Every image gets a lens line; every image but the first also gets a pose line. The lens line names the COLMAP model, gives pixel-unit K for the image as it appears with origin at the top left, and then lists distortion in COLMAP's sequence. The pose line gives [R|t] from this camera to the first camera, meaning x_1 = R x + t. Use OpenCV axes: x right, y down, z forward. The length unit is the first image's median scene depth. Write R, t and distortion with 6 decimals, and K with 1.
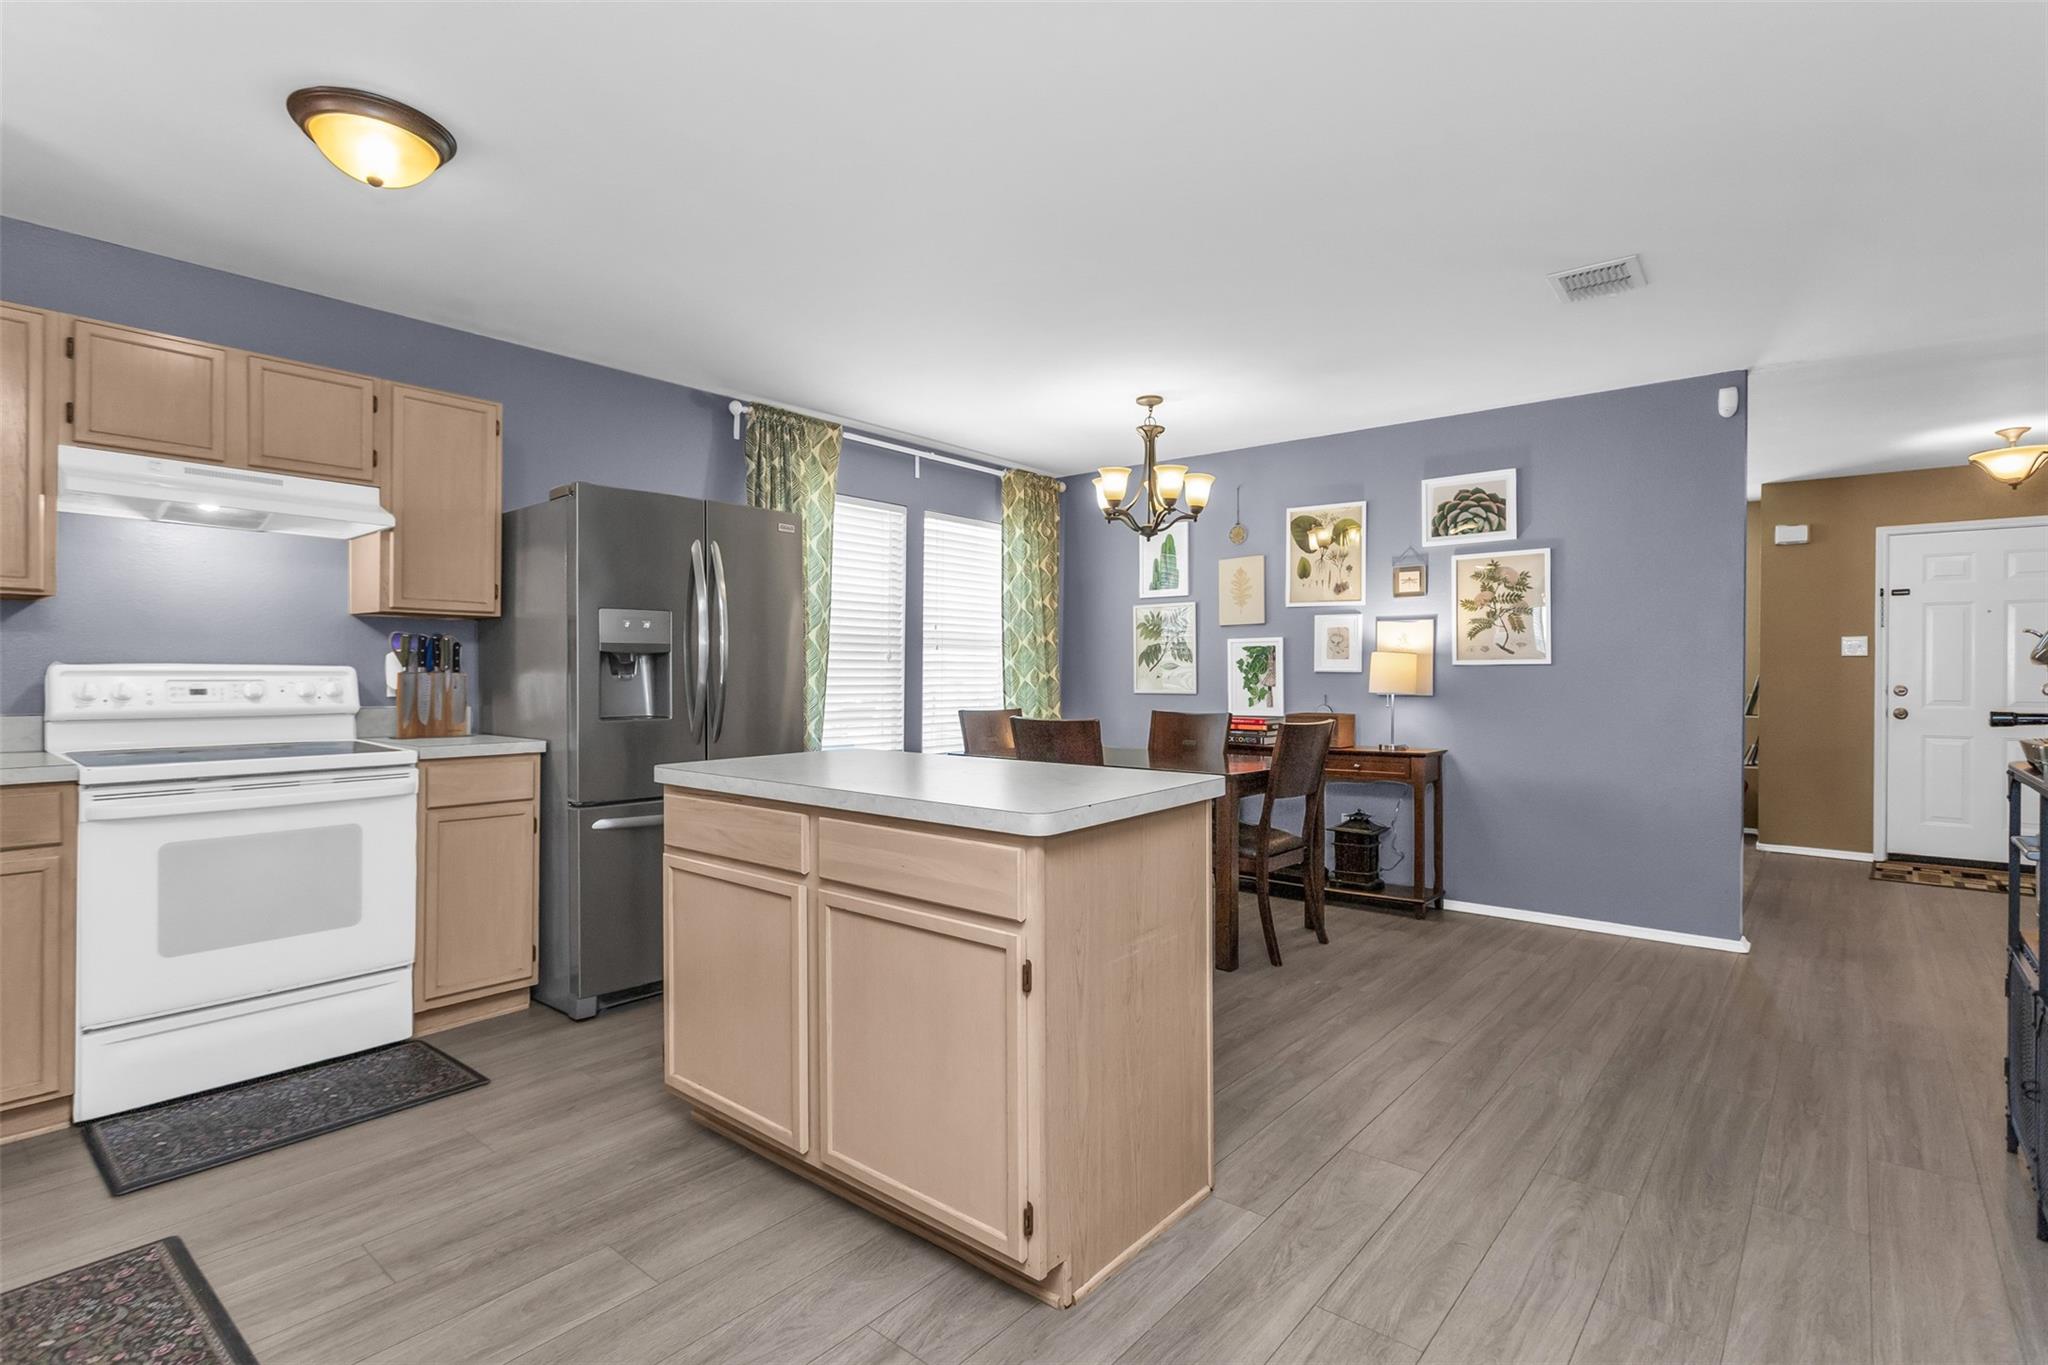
lens RADIAL K [[995.1, 0, 1025.0], [0, 995.1, 676.3], [0, 0, 1]] dist [-0.000041, 0.000123]
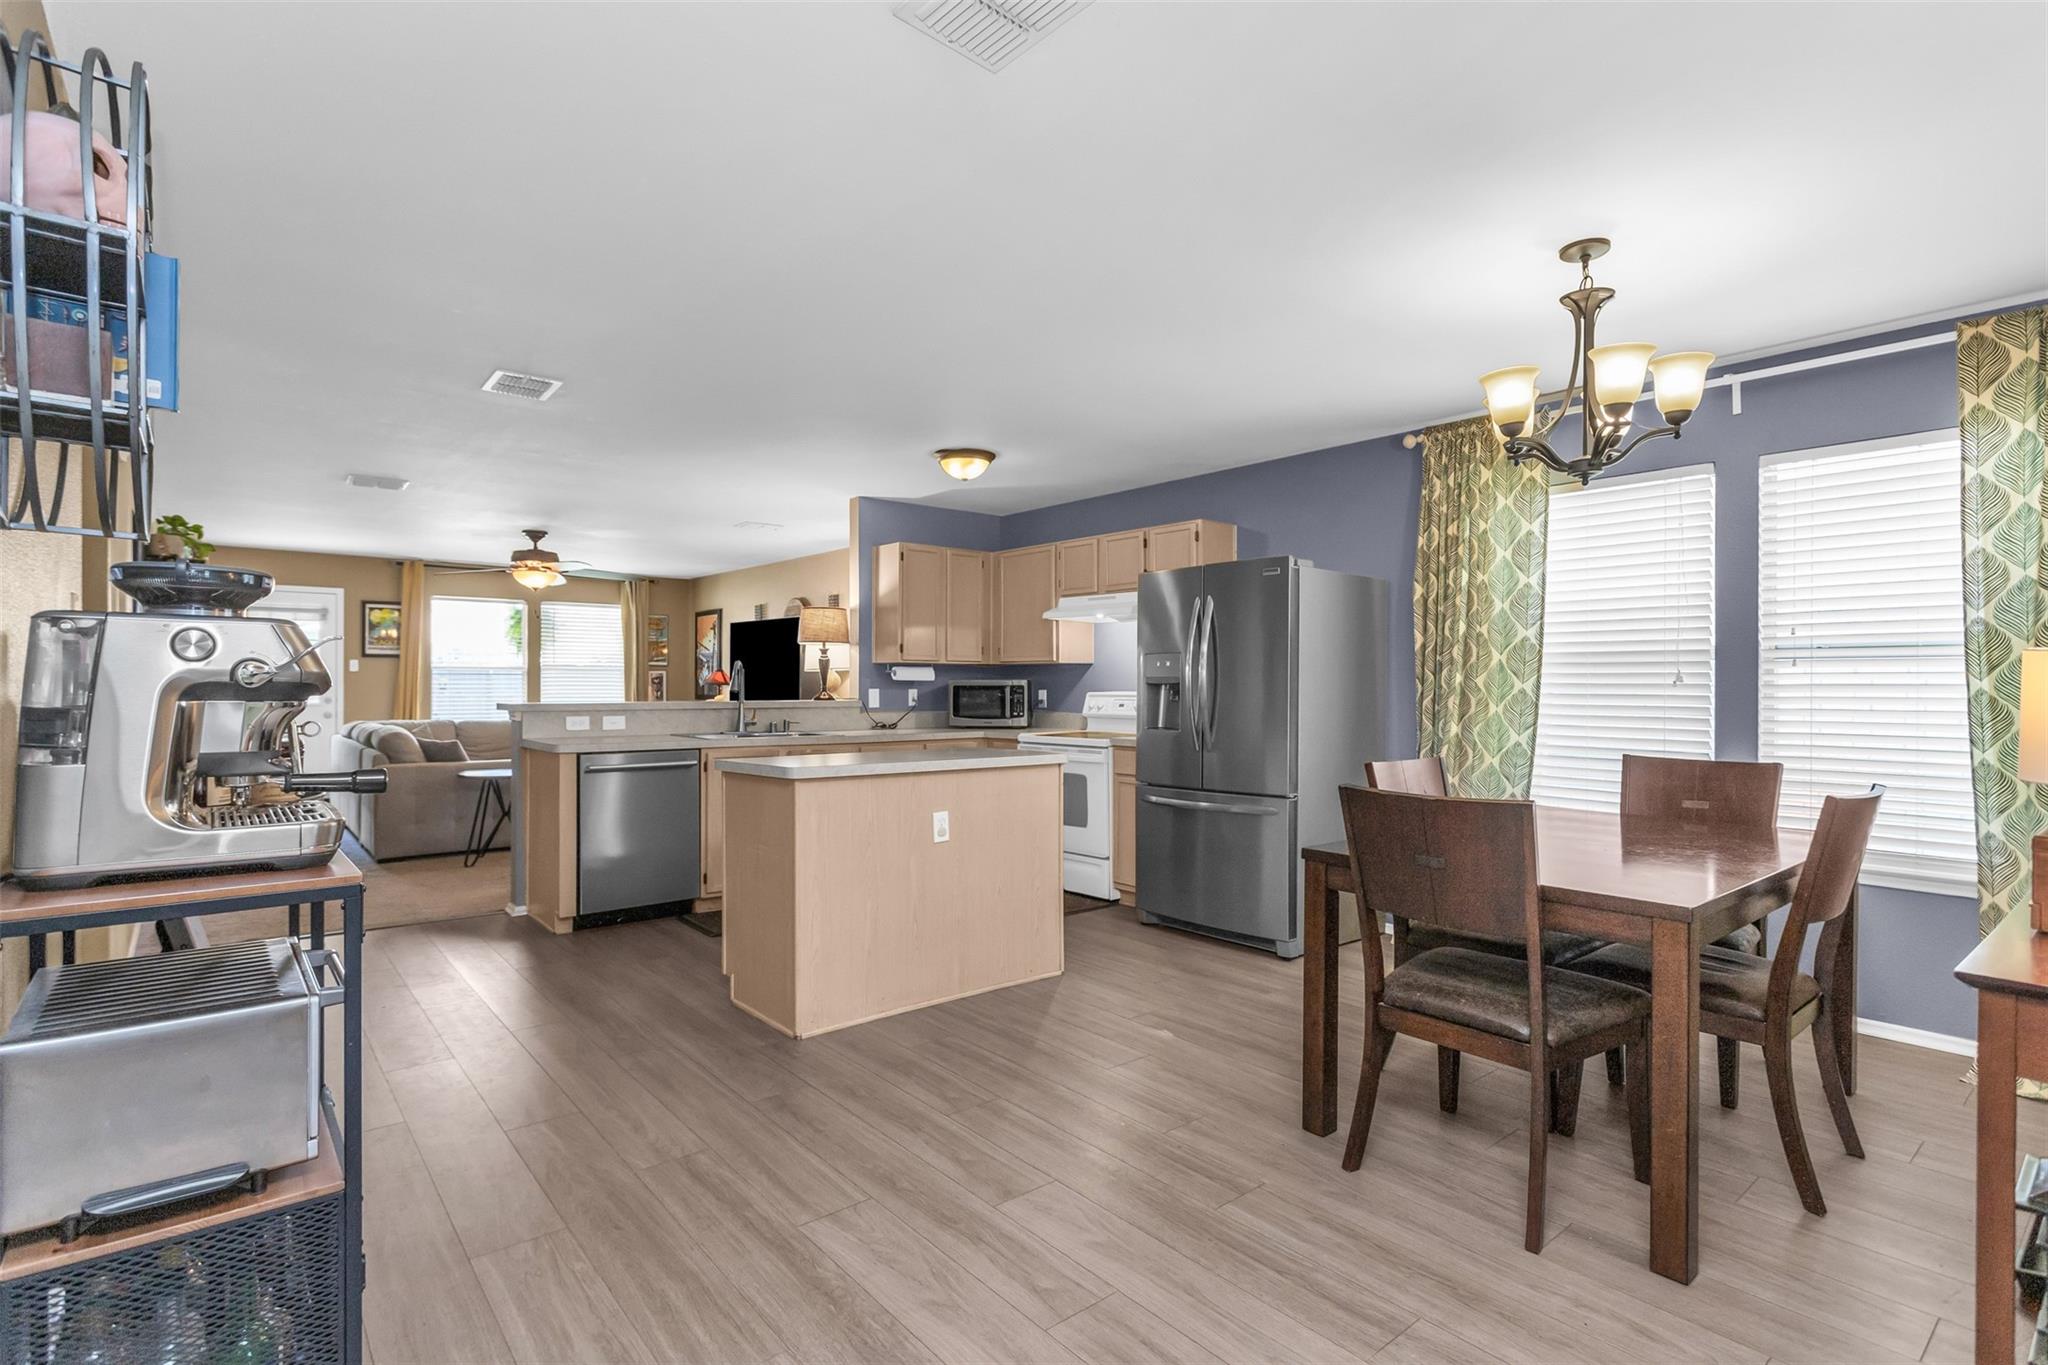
lens RADIAL K [[993.1, 0, 1017.4], [0, 993.1, 693.7], [0, 0, 1]] dist [-0.000799, -0.000312]
pose [[-0.188663, 0.002952, -0.982038, 0.874074], [-0.007506, 0.999962, 0.004448, -0.011047], [0.982013, 0.008211, -0.188633, 0.874237]]
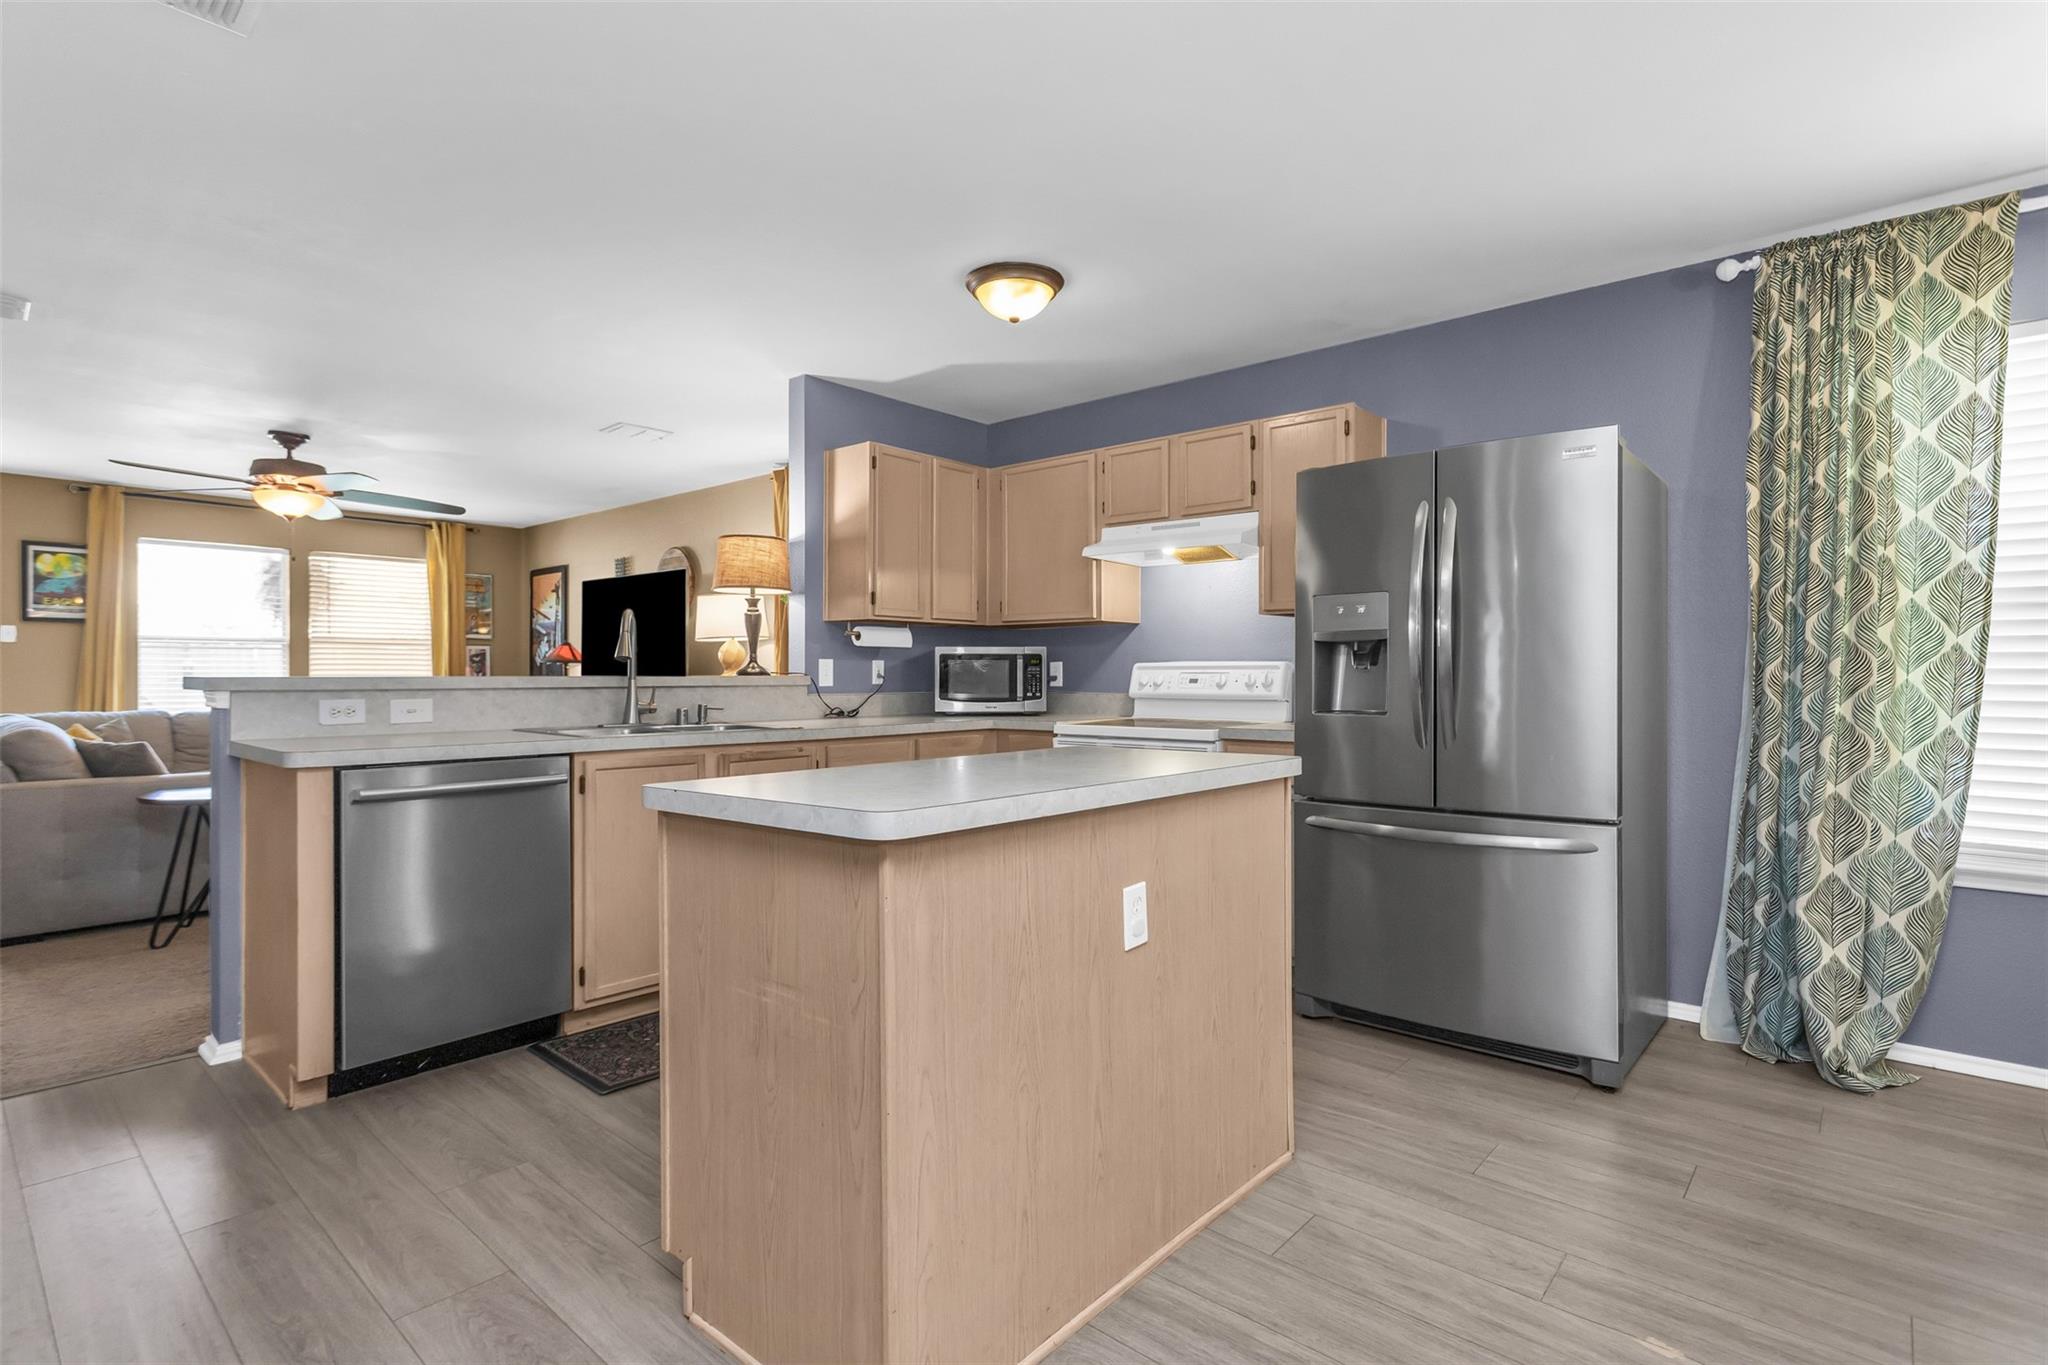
lens RADIAL K [[988.0, 0, 1020.4], [0, 988.0, 683.7], [0, 0, 1]] dist [0.001609, 0.000457]
pose [[-0.030376, 0.005371, -0.999524, 0.432720], [-0.004948, 0.999972, 0.005524, 0.009866], [0.999526, 0.005113, -0.030349, 0.595234]]
